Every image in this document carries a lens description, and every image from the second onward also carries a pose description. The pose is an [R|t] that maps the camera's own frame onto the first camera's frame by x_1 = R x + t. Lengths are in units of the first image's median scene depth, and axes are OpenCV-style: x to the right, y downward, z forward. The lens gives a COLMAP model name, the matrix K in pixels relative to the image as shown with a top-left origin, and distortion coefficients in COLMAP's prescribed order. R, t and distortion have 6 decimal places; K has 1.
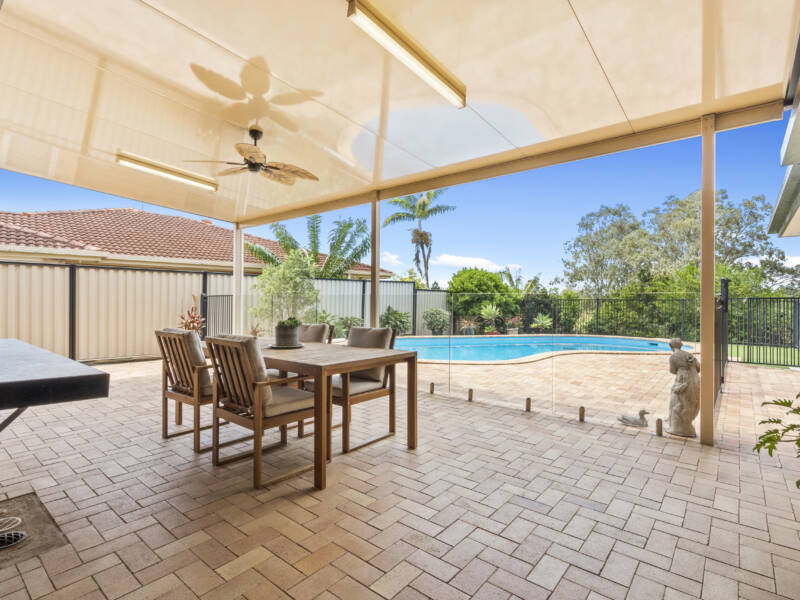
lens RADIAL K [[413.1, 0, 400.6], [0, 413.1, 300.3], [0, 0, 1]] dist [-0.004101, -0.000536]
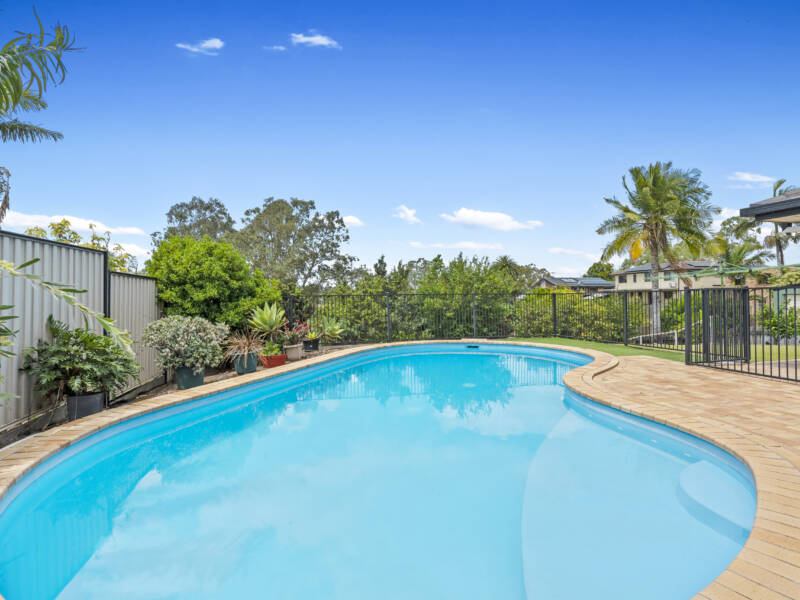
lens RADIAL K [[413.1, 0, 401.5], [0, 413.1, 296.4], [0, 0, 1]] dist [-0.004101, -0.000536]
pose [[0.576517, -0.011130, 0.817009, -0.023502], [0.013877, 0.999896, 0.003829, -0.000045], [-0.816967, 0.009130, 0.576612, 0.104212]]
